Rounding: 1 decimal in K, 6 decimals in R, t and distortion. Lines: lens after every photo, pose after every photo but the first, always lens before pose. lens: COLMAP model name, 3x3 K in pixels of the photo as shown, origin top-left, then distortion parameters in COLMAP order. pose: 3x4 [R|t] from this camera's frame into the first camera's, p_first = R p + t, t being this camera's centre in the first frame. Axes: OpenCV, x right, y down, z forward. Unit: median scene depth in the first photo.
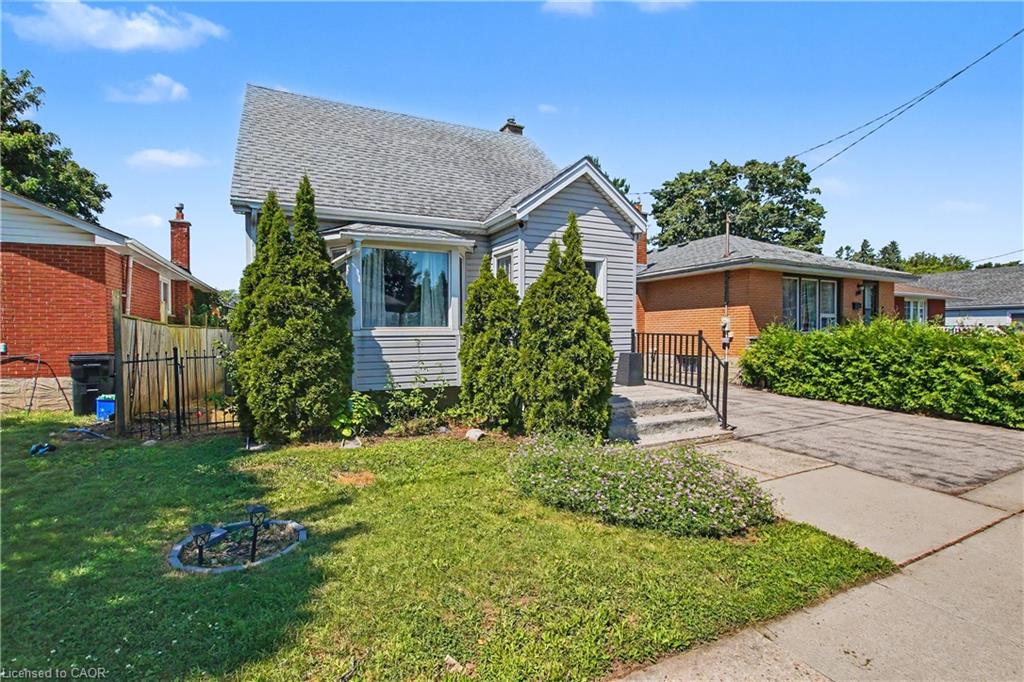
lens RADIAL K [[475.7, 0, 513.1], [0, 475.7, 342.6], [0, 0, 1]] dist [-0.032024, 0.003982]
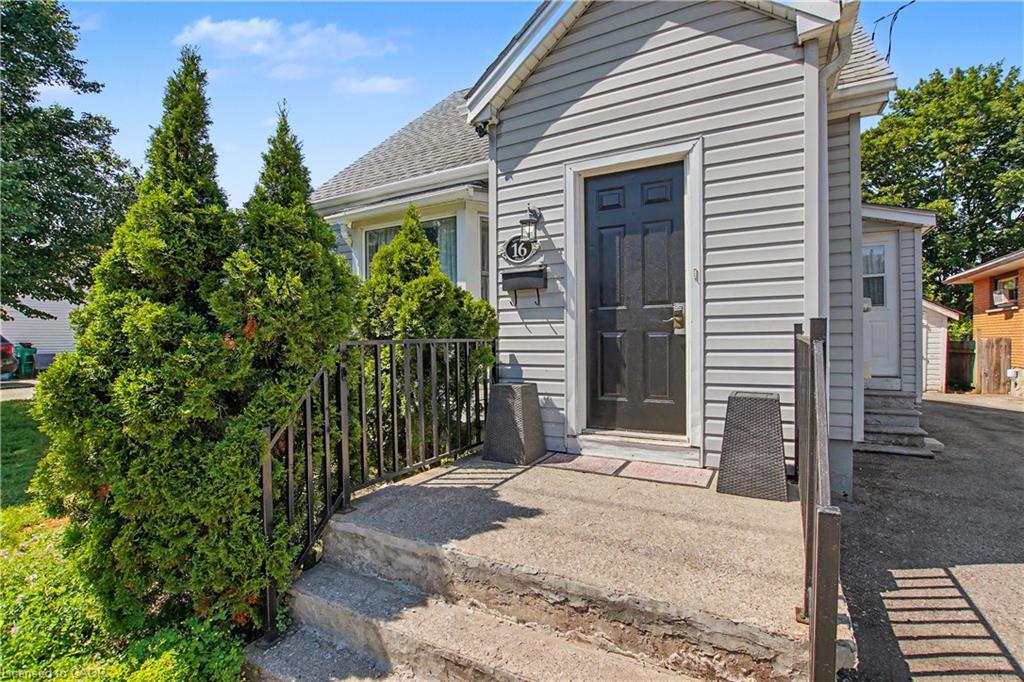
lens RADIAL K [[475.7, 0, 512.9], [0, 475.7, 346.5], [0, 0, 1]] dist [-0.032024, 0.003982]
pose [[0.576181, 0.008897, -0.817274, 0.468610], [-0.015023, 0.999887, 0.000295, -0.011311], [0.817184, 0.012108, 0.576249, 0.738032]]
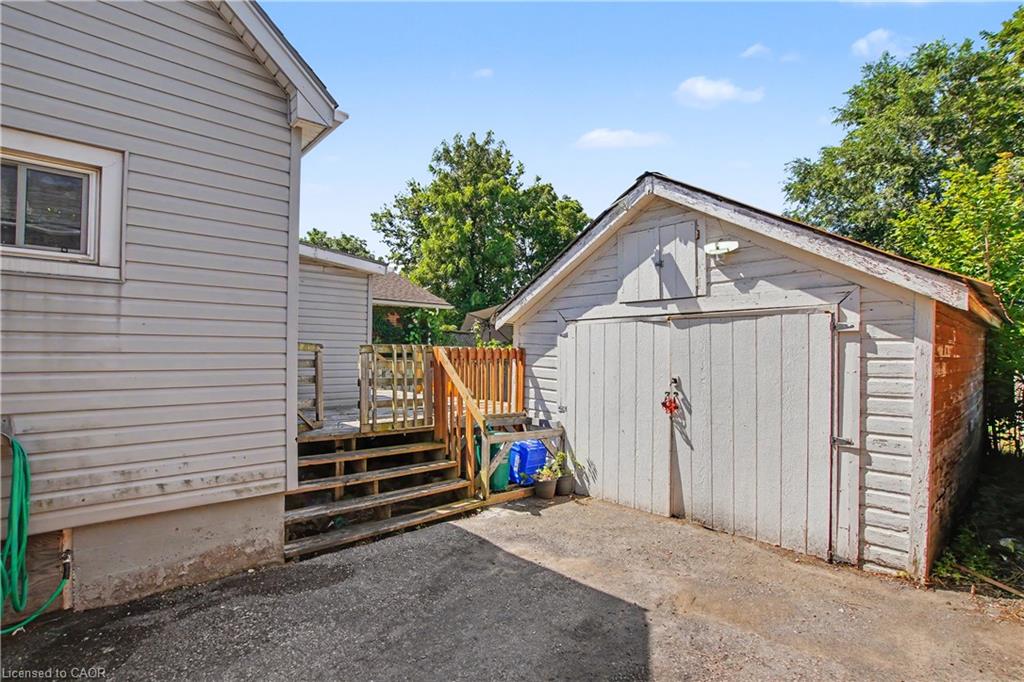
lens RADIAL K [[475.7, 0, 513.6], [0, 475.7, 347.6], [0, 0, 1]] dist [-0.032024, 0.003982]
pose [[0.298535, -0.015405, -0.954274, 0.310019], [-0.023321, 0.999453, -0.023430, -0.074444], [0.954114, 0.029249, 0.298013, 2.444127]]
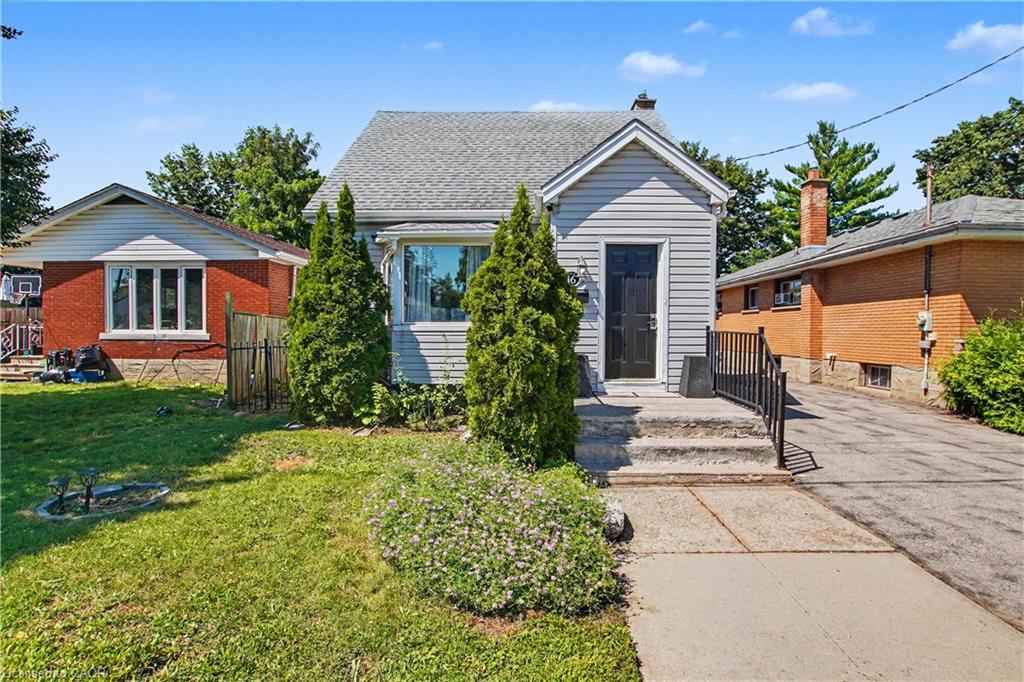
lens RADIAL K [[475.7, 0, 519.3], [0, 475.7, 337.7], [0, 0, 1]] dist [-0.032024, 0.003982]
pose [[0.891289, 0.016581, -0.453132, 0.377571], [-0.020609, 0.999780, -0.003954, 0.000604], [0.452967, 0.012863, 0.891435, 0.182028]]
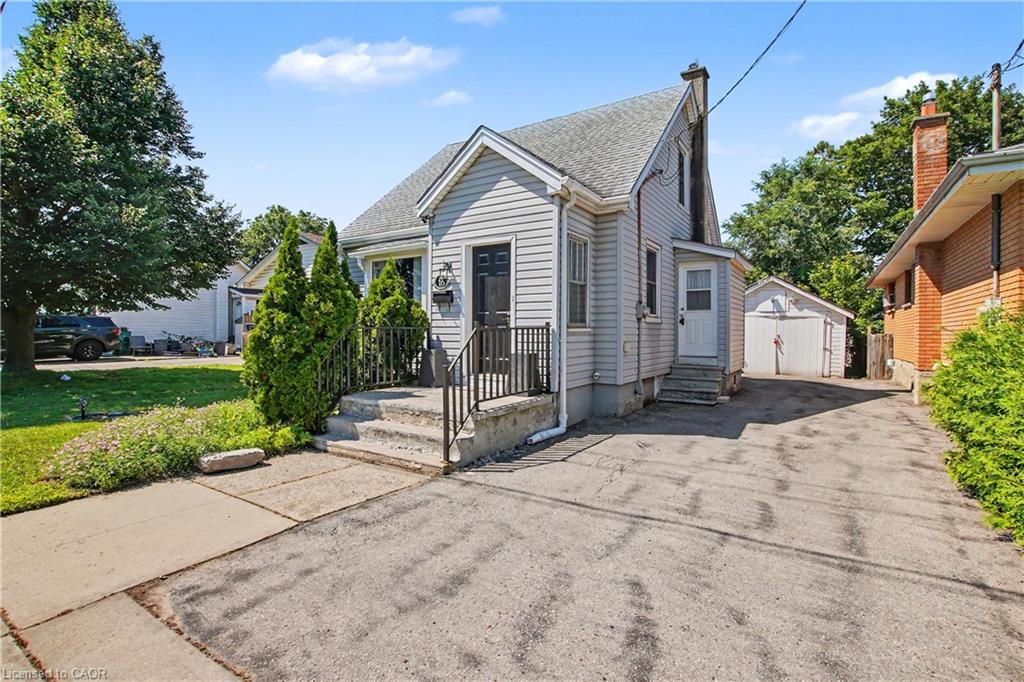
lens RADIAL K [[475.7, 0, 509.8], [0, 475.7, 336.3], [0, 0, 1]] dist [-0.032024, 0.003982]
pose [[0.519616, 0.013782, -0.854289, 0.992834], [-0.030127, 0.999544, -0.002199, -0.003548], [0.853869, 0.026879, 0.519794, 0.640456]]
